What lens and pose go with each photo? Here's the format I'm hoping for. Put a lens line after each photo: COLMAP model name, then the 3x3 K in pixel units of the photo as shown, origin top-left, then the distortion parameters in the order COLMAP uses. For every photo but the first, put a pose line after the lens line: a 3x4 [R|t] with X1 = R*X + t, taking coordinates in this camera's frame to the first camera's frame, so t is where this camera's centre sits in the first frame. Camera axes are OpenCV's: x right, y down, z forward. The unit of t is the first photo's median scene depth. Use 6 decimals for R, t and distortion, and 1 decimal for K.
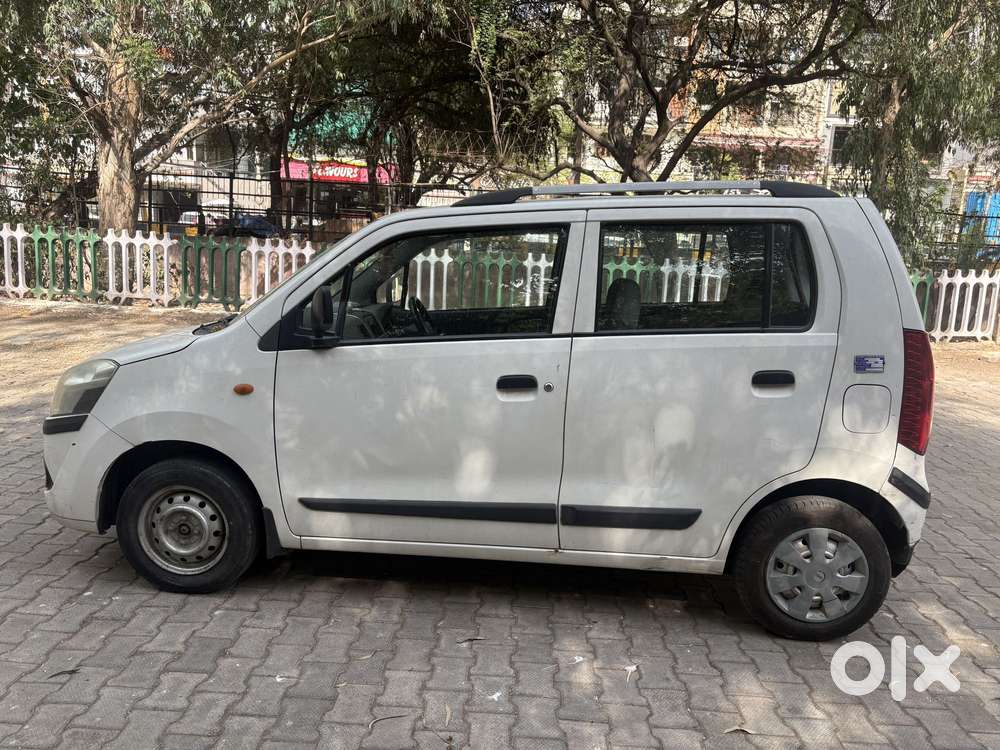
lens RADIAL K [[753.1, 0, 481.8], [0, 753.1, 372.1], [0, 0, 1]] dist [0.069506, -0.072666]
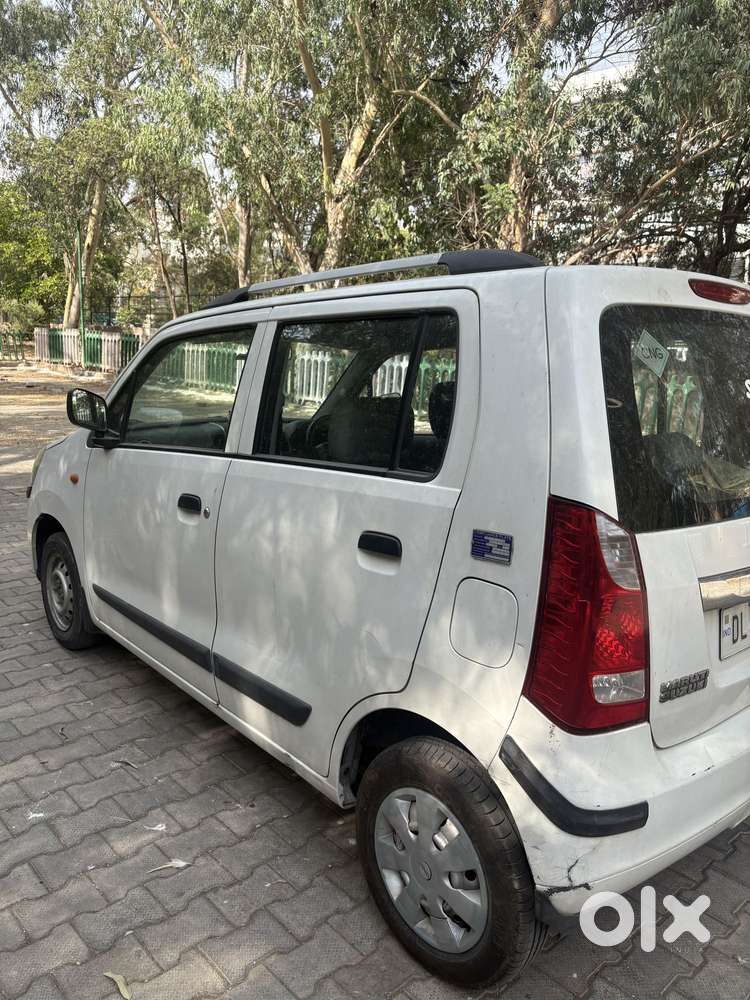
lens RADIAL K [[753.1, 0, 375.0], [0, 753.1, 500.0], [0, 0, 1]] dist [0.069506, -0.072666]
pose [[0.711828, 0.128479, -0.690503, 0.808070], [-0.132119, 0.990070, 0.048018, -0.060626], [0.689815, 0.057048, 0.721734, 0.497335]]
